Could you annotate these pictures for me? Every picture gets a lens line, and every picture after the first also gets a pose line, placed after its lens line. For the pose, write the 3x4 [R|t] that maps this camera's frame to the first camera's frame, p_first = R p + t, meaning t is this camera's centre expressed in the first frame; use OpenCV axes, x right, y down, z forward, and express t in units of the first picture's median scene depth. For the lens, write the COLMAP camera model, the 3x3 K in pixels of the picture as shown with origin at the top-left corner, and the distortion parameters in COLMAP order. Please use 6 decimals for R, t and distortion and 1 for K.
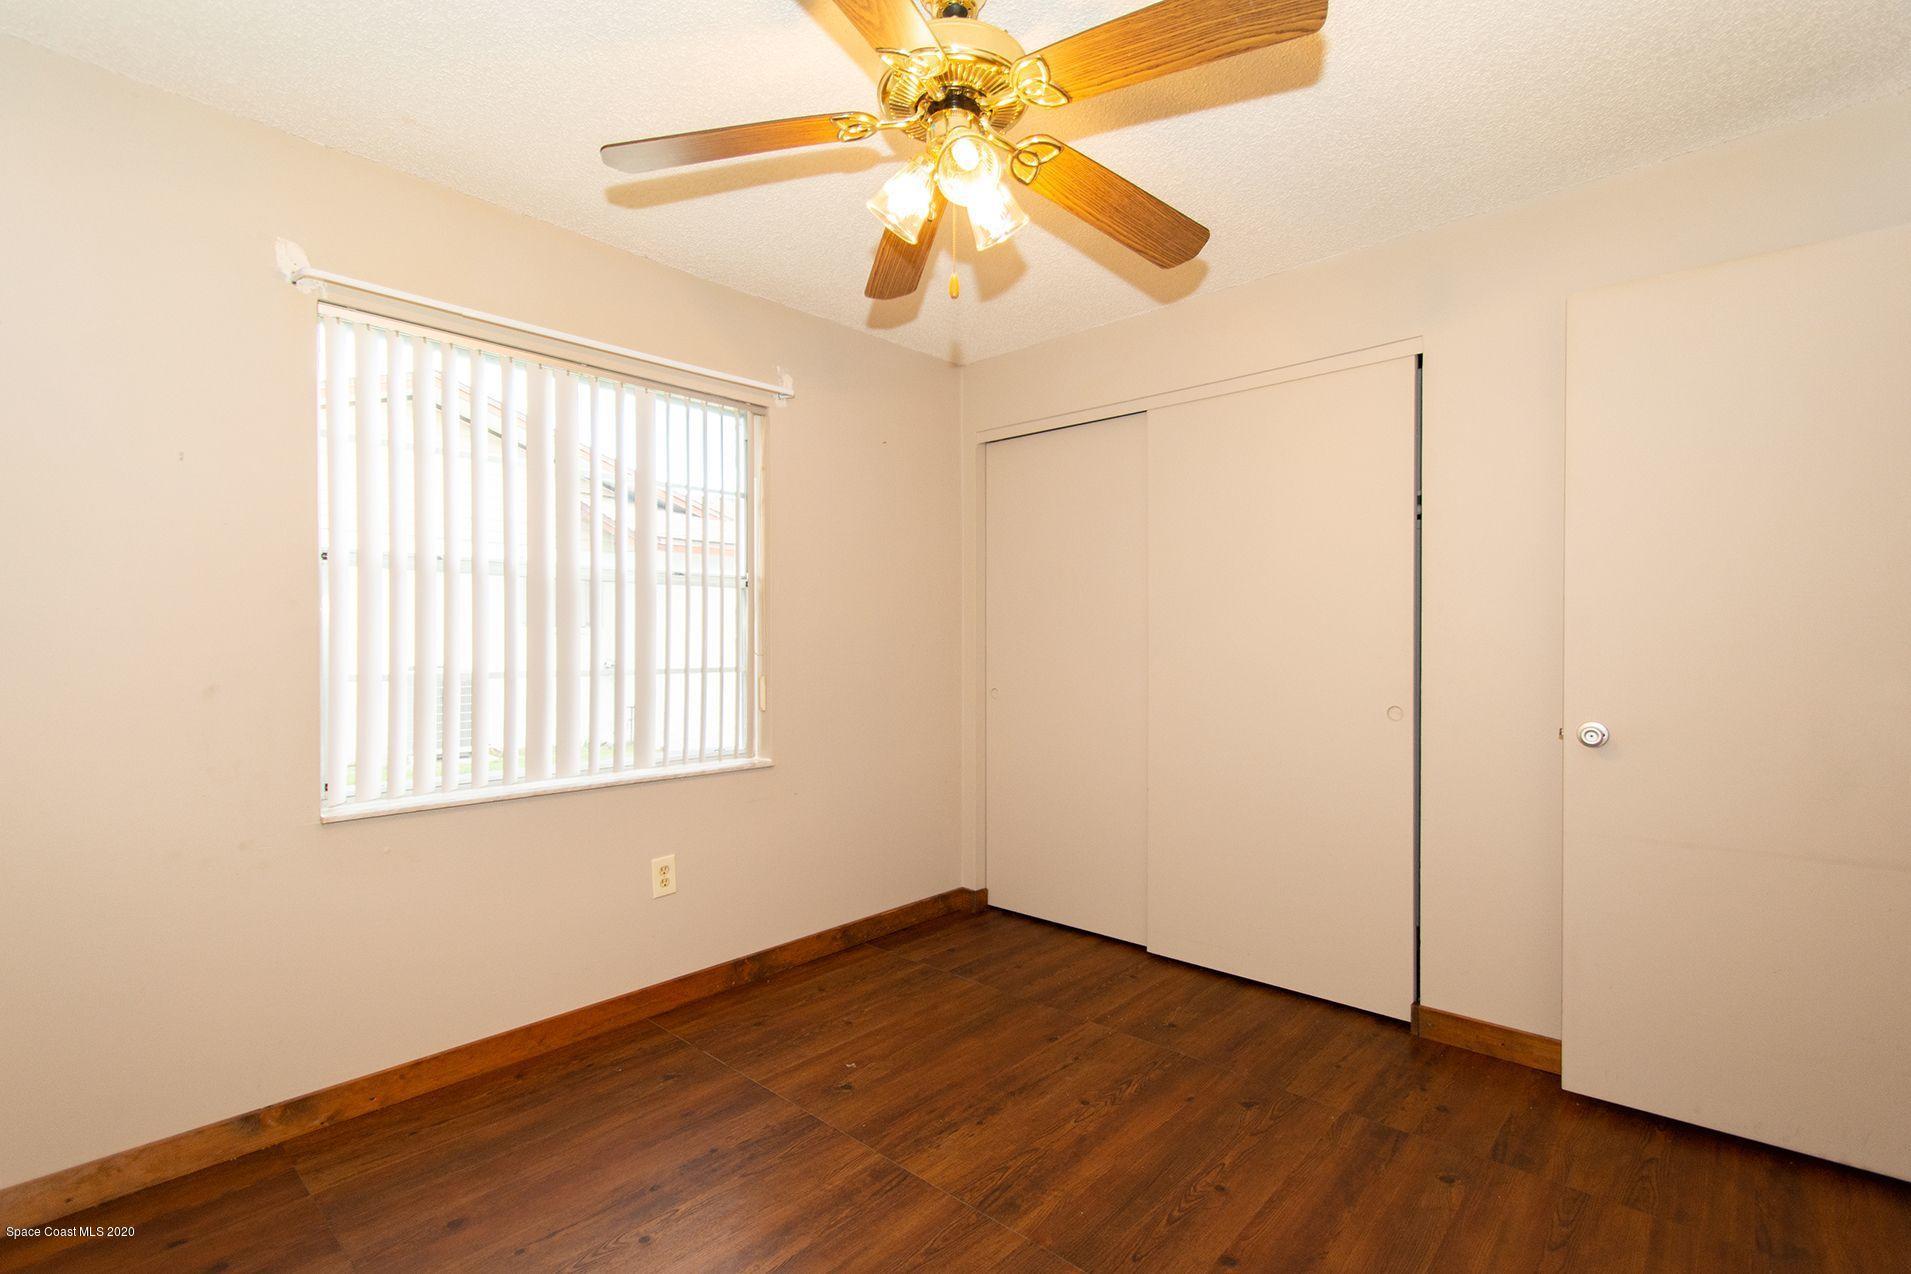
lens RADIAL K [[856.0, 0, 959.9], [0, 856.0, 628.7], [0, 0, 1]] dist [0.000269, -0.001300]
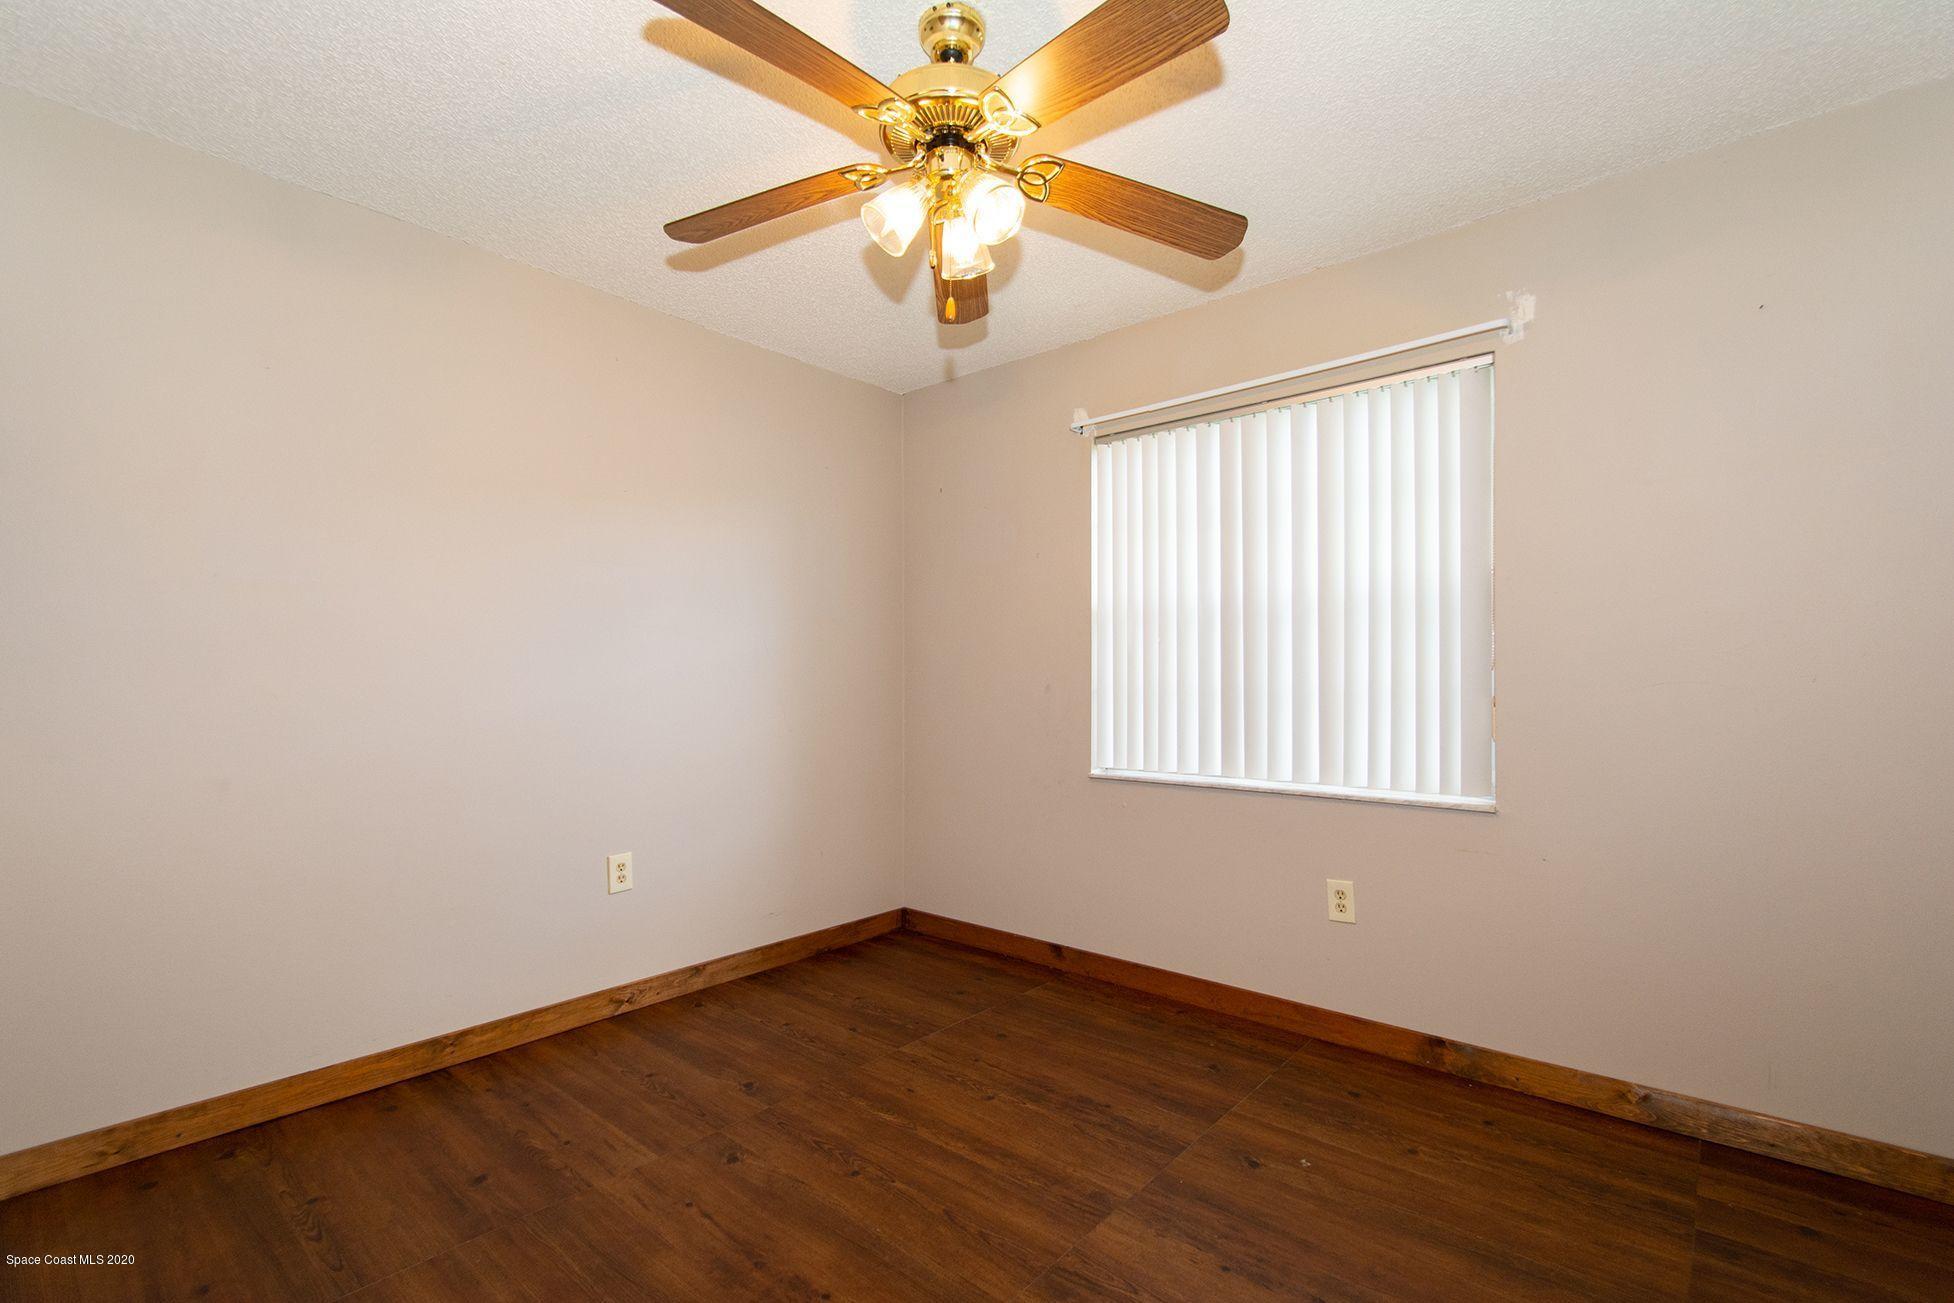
lens RADIAL K [[875.2, 0, 981.5], [0, 875.2, 643.0], [0, 0, 1]] dist [0.000269, -0.001300]
pose [[0.016130, -0.039591, -0.999086, 0.720992], [0.024367, 0.998935, -0.039191, 0.037722], [0.999573, -0.023712, 0.017077, 0.683679]]
